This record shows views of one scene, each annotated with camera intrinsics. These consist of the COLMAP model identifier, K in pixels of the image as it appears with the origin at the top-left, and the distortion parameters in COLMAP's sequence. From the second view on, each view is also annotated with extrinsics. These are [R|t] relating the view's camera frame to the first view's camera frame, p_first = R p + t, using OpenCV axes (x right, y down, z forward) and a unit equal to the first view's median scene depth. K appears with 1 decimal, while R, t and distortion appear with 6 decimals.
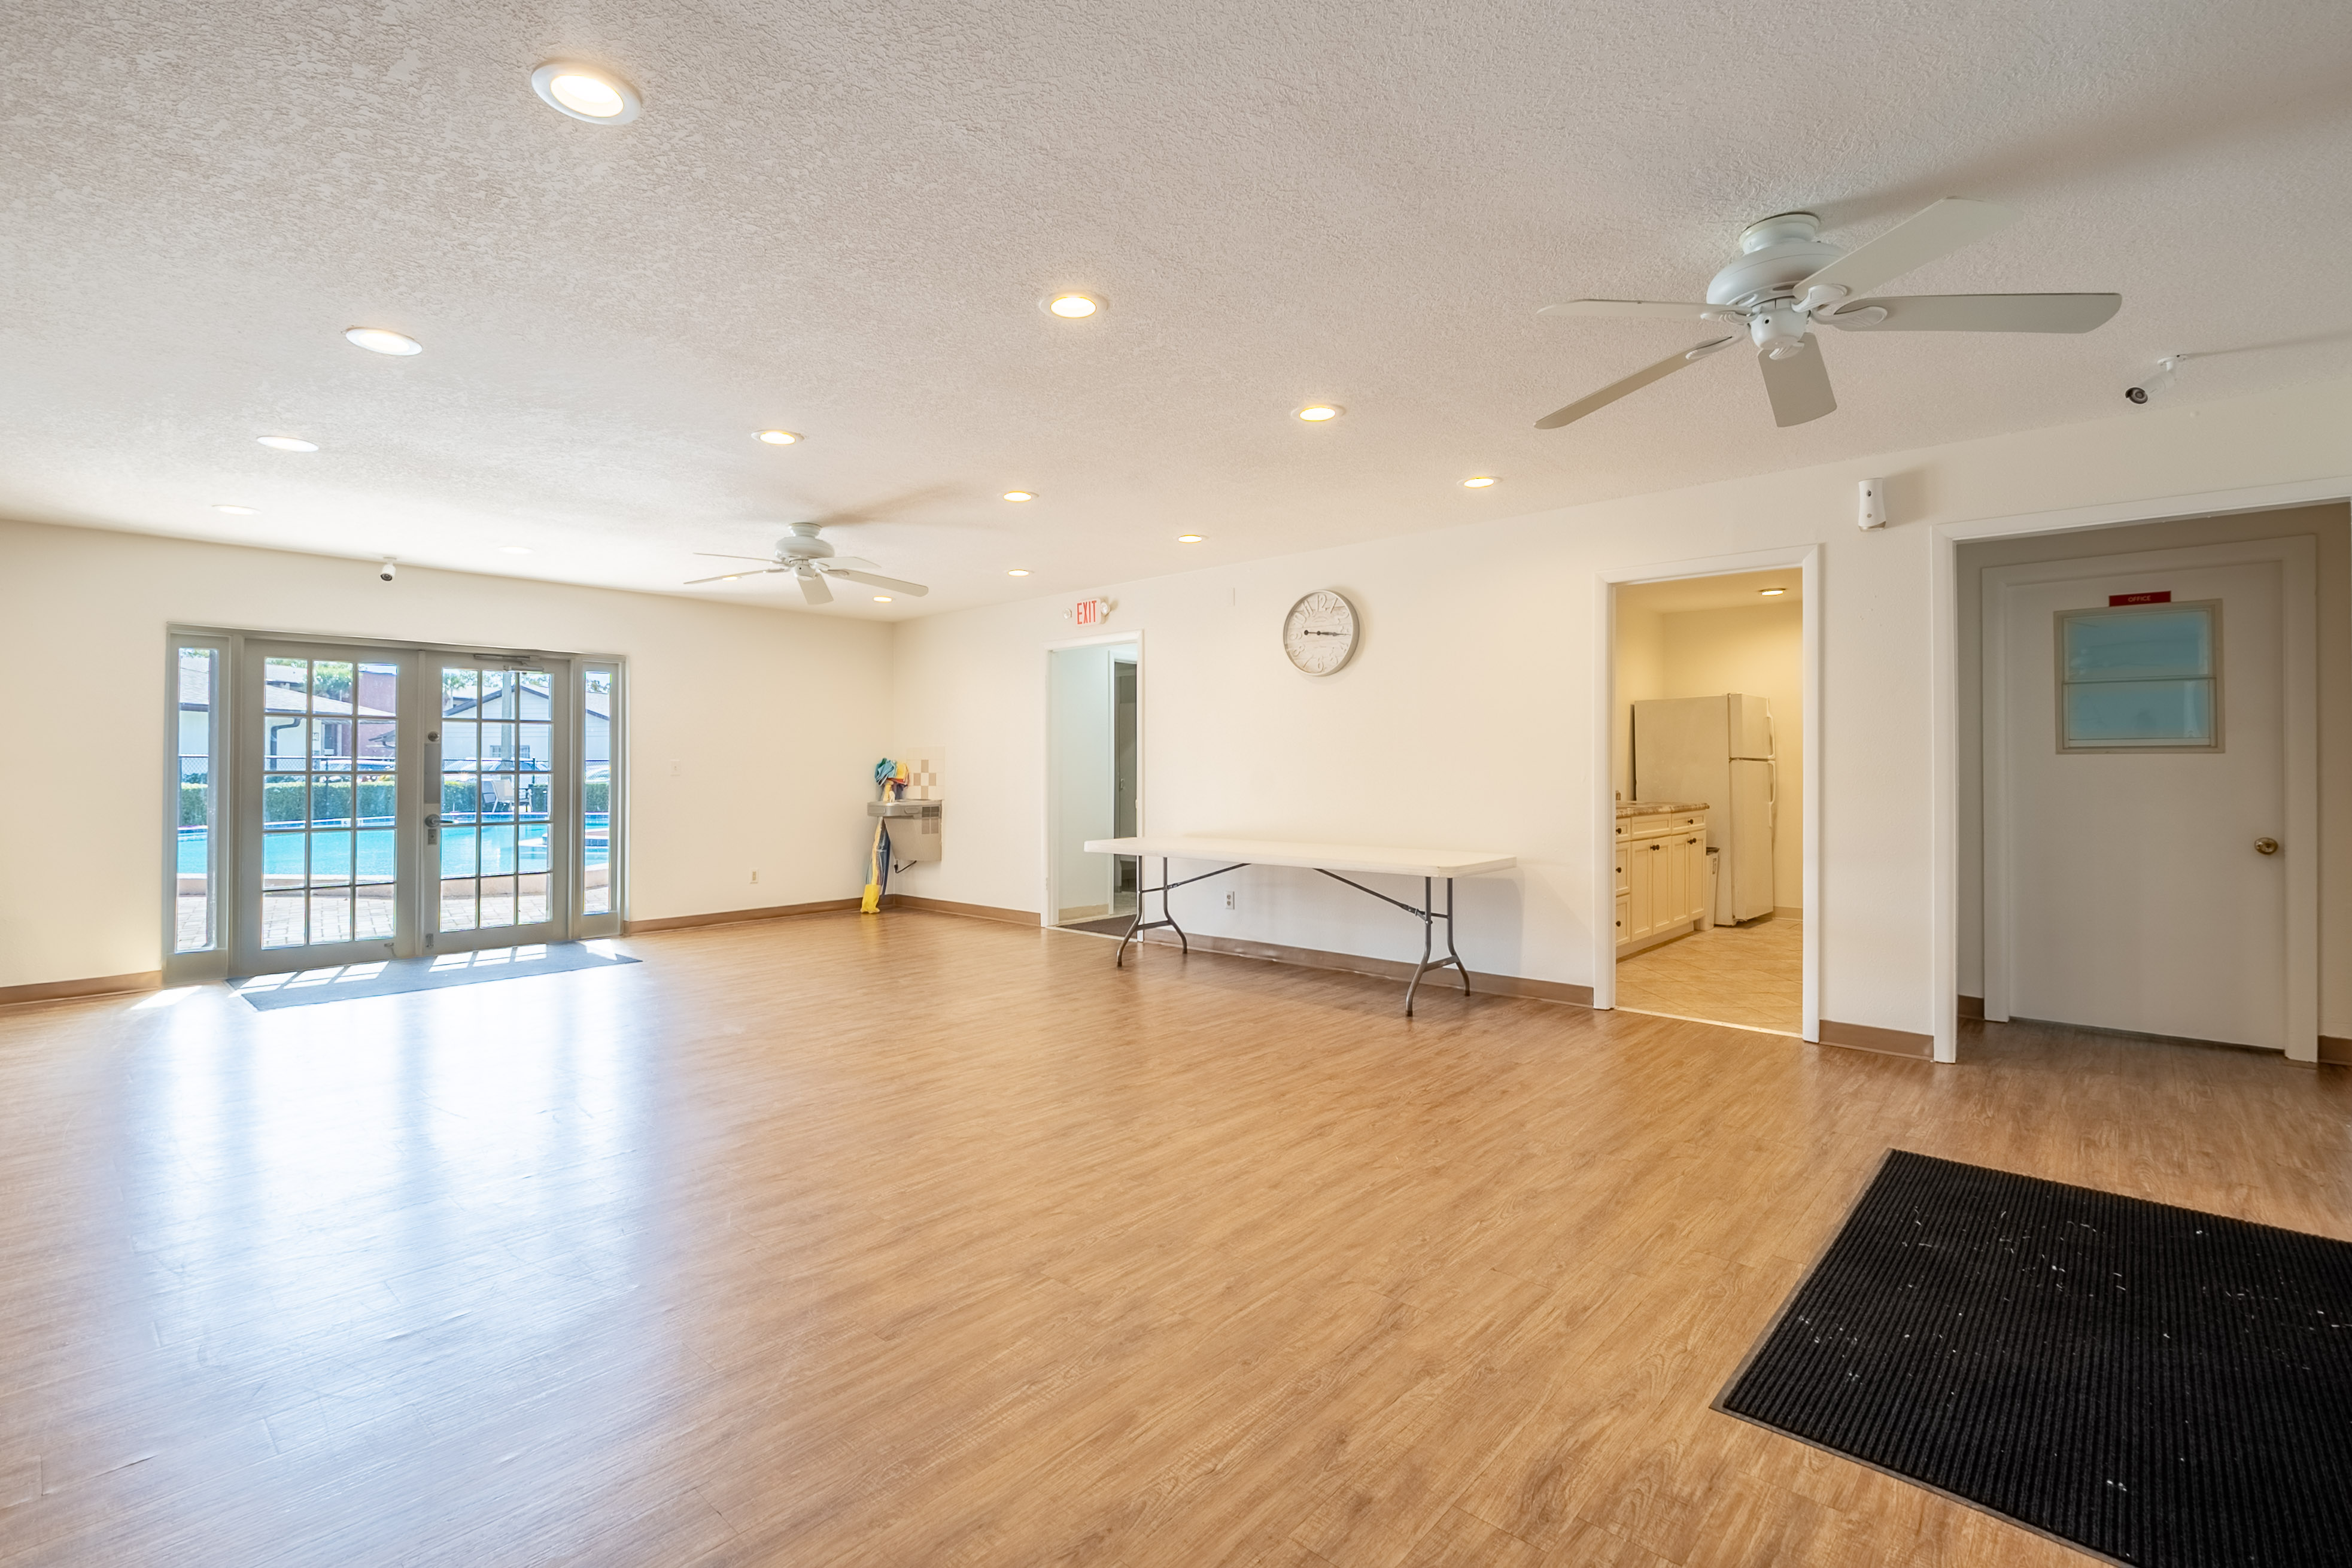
lens RADIAL K [[1017.7, 0, 1165.3], [0, 1017.7, 776.0], [0, 0, 1]] dist [-0.001085, -0.002163]
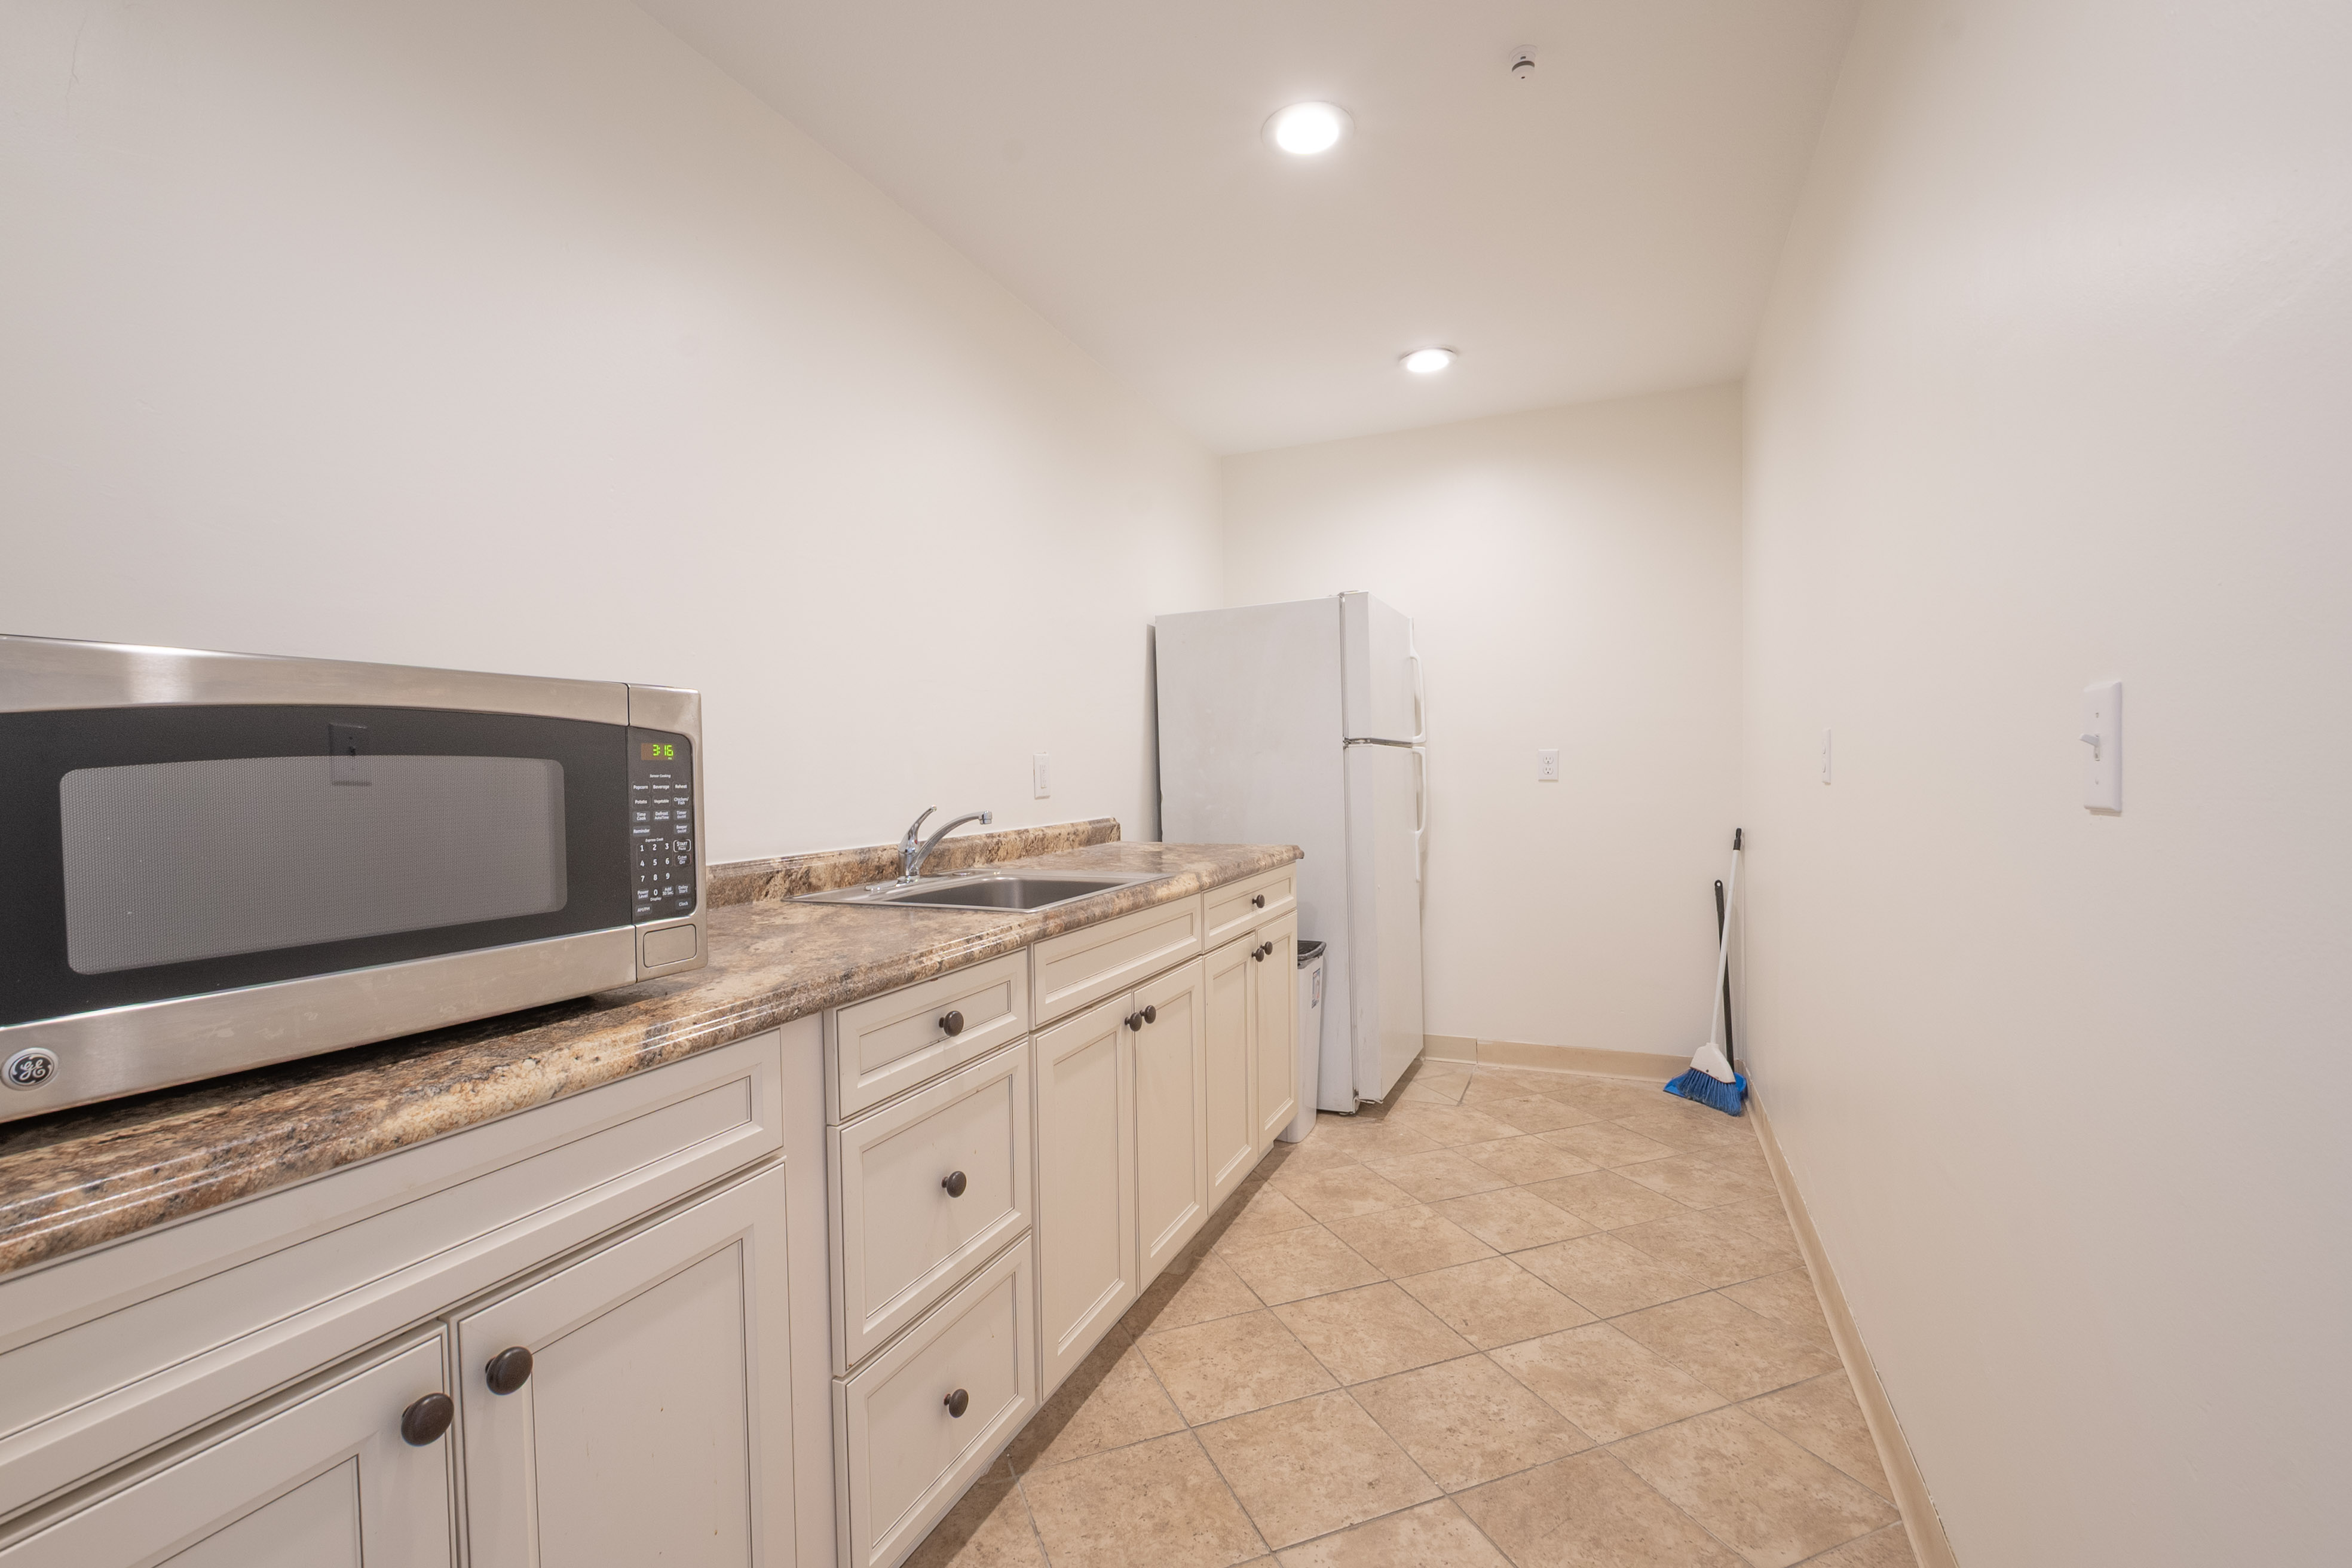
lens RADIAL K [[1017.7, 0, 1180.0], [0, 1017.7, 786.0], [0, 0, 1]] dist [-0.001085, -0.002163]
pose [[0.936778, -0.011028, 0.349751, 0.335714], [0.005072, 0.999826, 0.017943, -0.004662], [-0.349888, -0.015034, 0.936671, 0.616447]]
